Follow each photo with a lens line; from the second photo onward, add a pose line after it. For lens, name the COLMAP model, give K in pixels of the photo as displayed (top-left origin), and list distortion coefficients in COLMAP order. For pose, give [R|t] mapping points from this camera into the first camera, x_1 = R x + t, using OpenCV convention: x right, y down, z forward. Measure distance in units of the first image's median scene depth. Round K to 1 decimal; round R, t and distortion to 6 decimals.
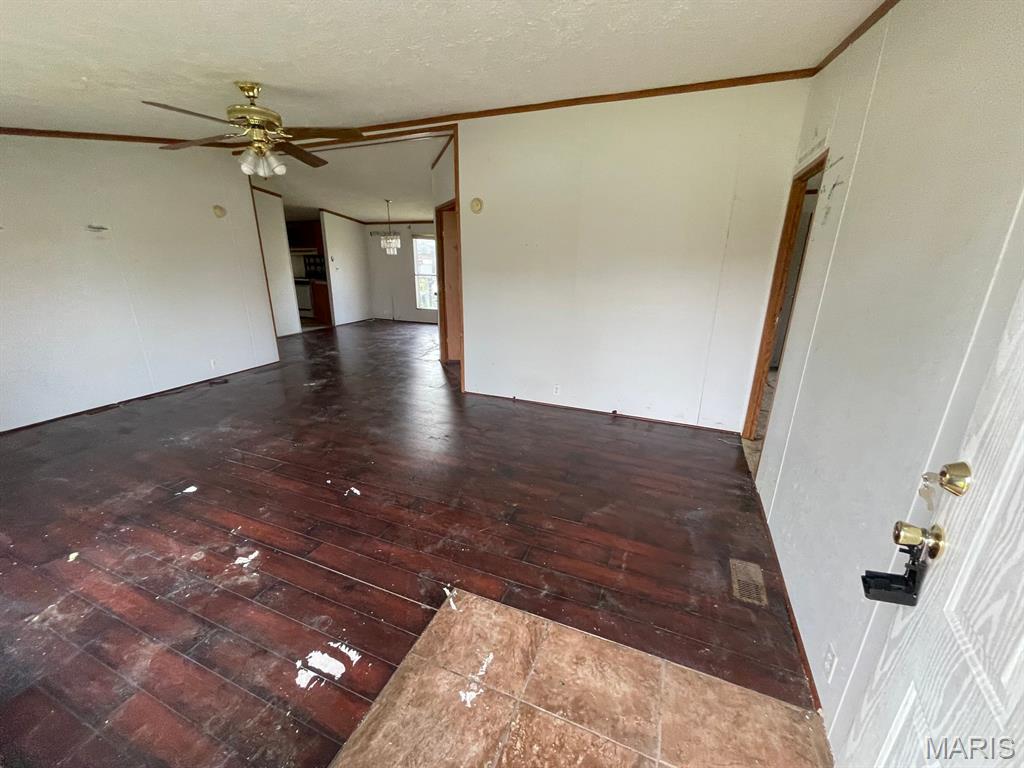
lens RADIAL K [[412.6, 0, 513.8], [0, 412.6, 389.8], [0, 0, 1]] dist [-0.003195, 0.000633]
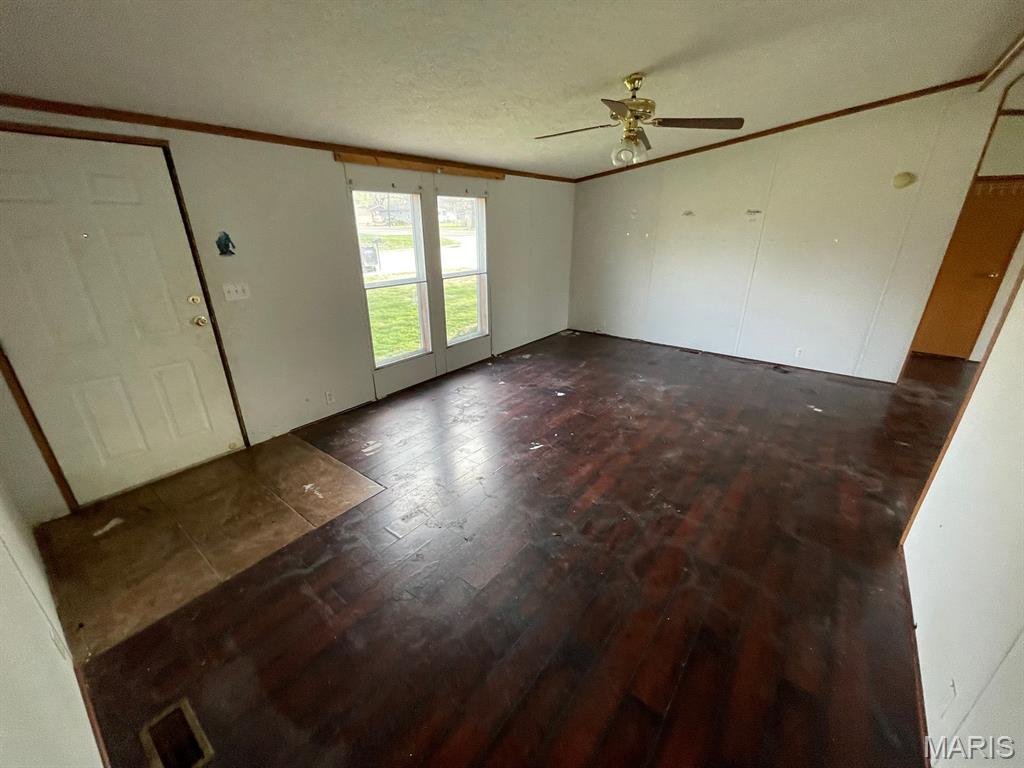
lens RADIAL K [[412.6, 0, 505.2], [0, 412.6, 386.1], [0, 0, 1]] dist [-0.003195, 0.000633]
pose [[-0.275697, 0.346953, -0.896446, 0.744485], [-0.301114, 0.854479, 0.423316, -0.439935], [0.912864, 0.386640, -0.131105, 1.226556]]
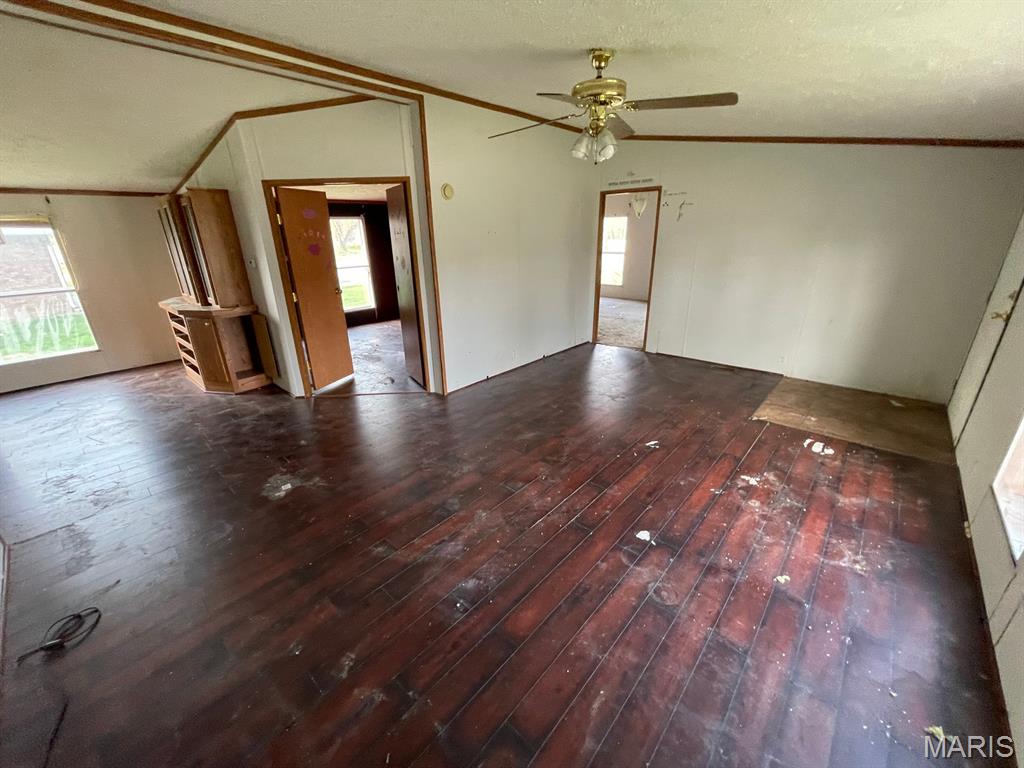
lens RADIAL K [[412.6, 0, 510.9], [0, 412.6, 386.5], [0, 0, 1]] dist [-0.003195, 0.000633]
pose [[0.332569, -0.348405, 0.876363, -1.845349], [0.316579, 0.916579, 0.244255, -0.399550], [-0.888355, 0.196207, 0.415123, 1.019345]]
